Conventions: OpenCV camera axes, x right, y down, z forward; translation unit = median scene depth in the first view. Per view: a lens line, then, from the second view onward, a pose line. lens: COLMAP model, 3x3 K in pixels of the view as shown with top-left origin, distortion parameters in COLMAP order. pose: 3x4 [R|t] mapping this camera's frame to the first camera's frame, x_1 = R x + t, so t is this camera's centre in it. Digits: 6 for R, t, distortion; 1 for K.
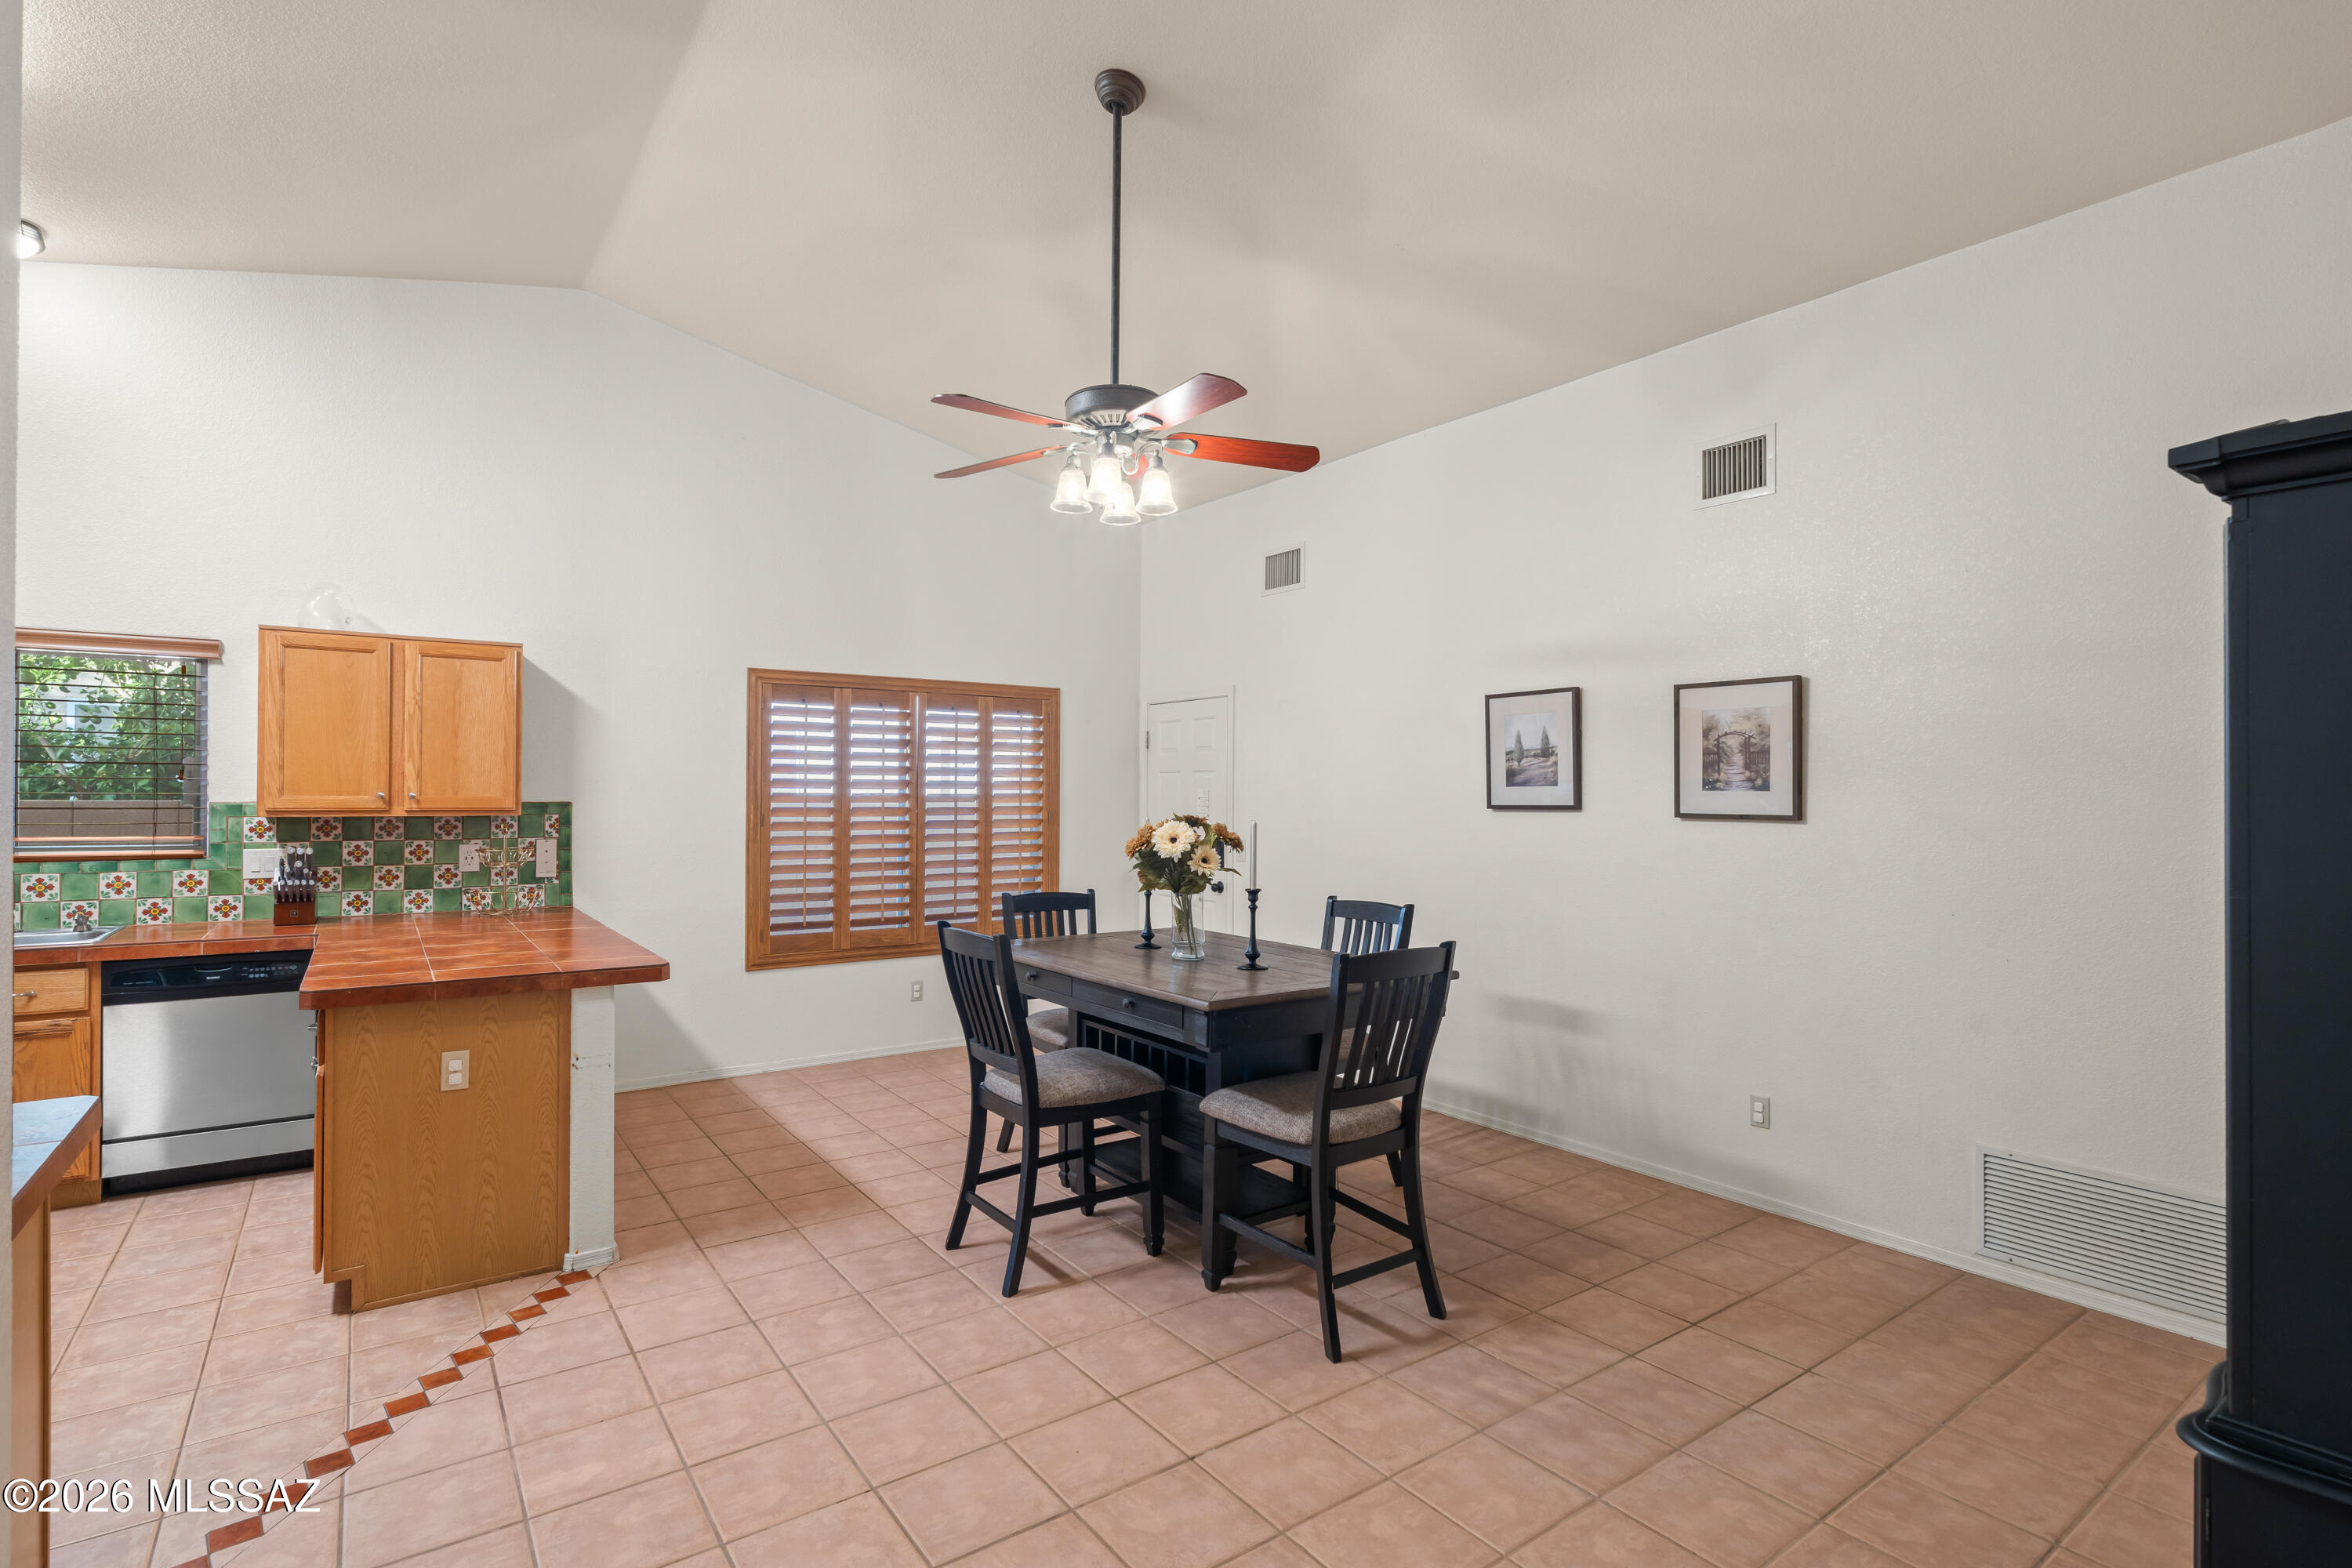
lens RADIAL K [[1116.3, 0, 1175.1], [0, 1116.3, 794.8], [0, 0, 1]] dist [-0.004265, 0.001434]
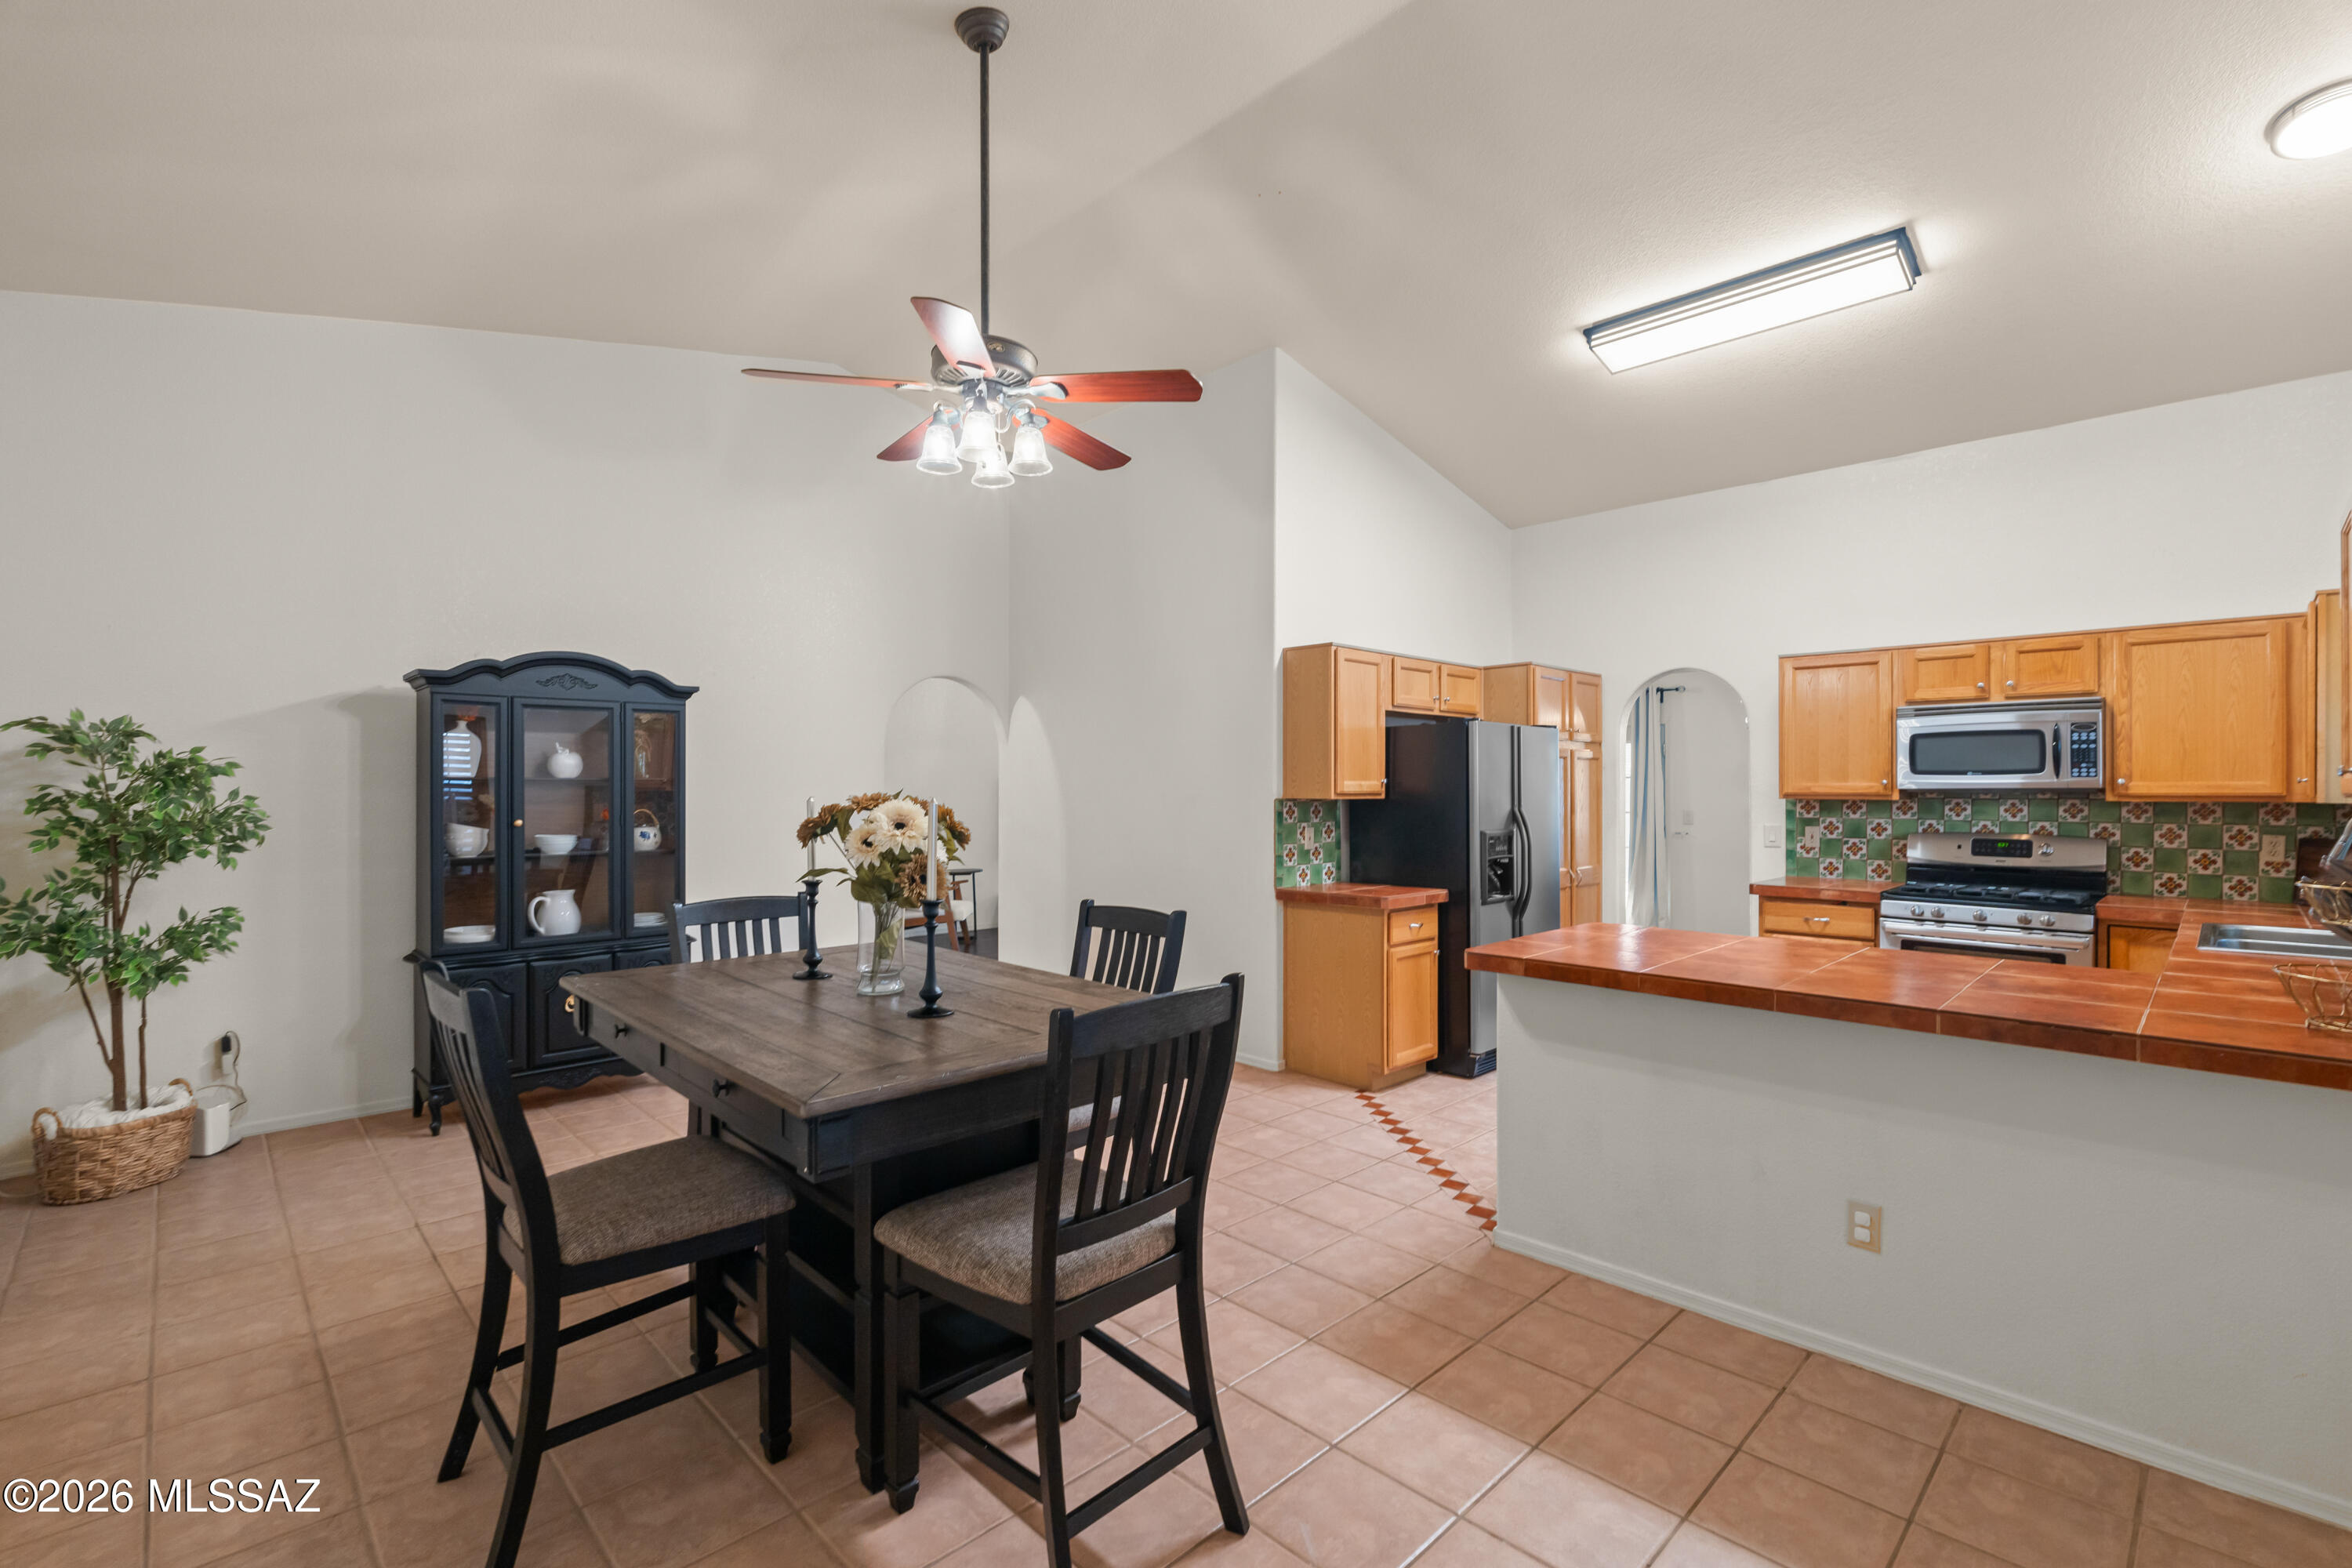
lens RADIAL K [[1039.6, 0, 1172.2], [0, 1039.6, 785.8], [0, 0, 1]] dist [-0.005398, 0.002109]
pose [[-0.989409, -0.005720, -0.145041, -0.065568], [-0.005154, 0.999978, -0.004280, 0.013499], [0.145063, -0.003487, -0.989416, 1.464495]]
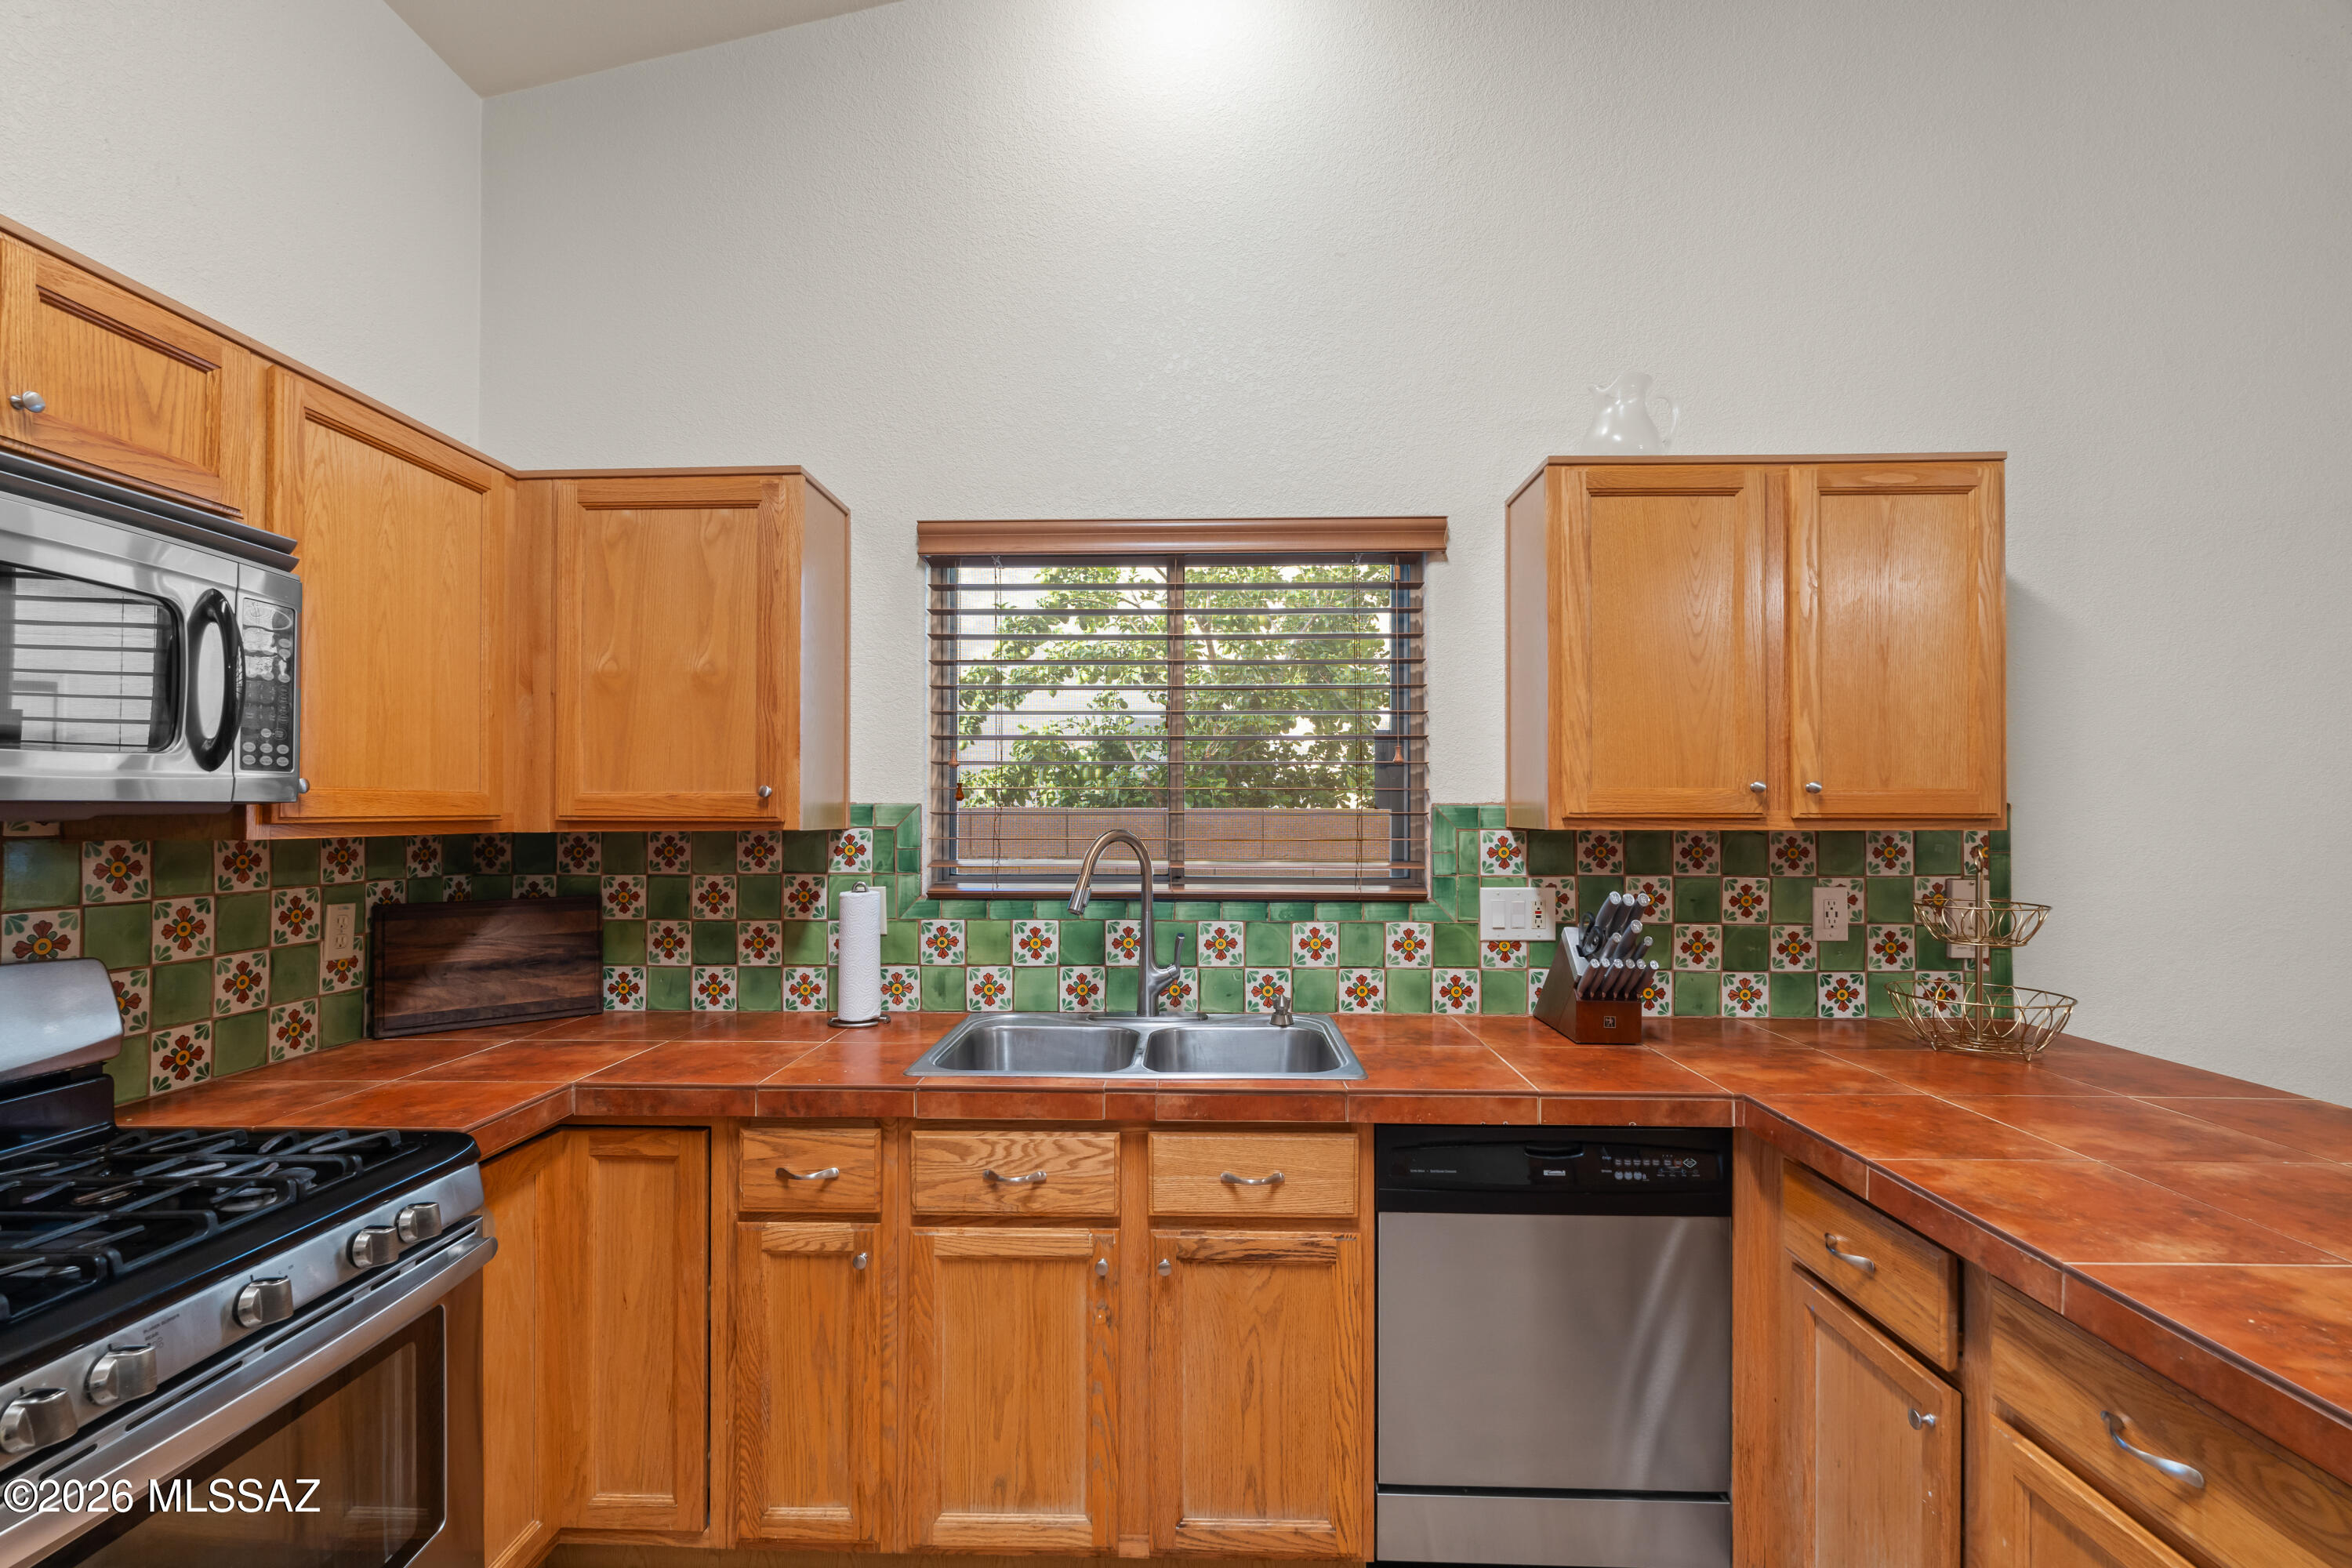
lens RADIAL K [[1039.6, 0, 1174.4], [0, 1039.6, 798.7], [0, 0, 1]] dist [-0.005398, 0.002109]
pose [[0.792695, -0.010633, -0.609525, -0.657503], [0.003749, 0.999914, -0.012567, 0.010722], [0.609606, 0.007677, 0.792667, 0.506650]]
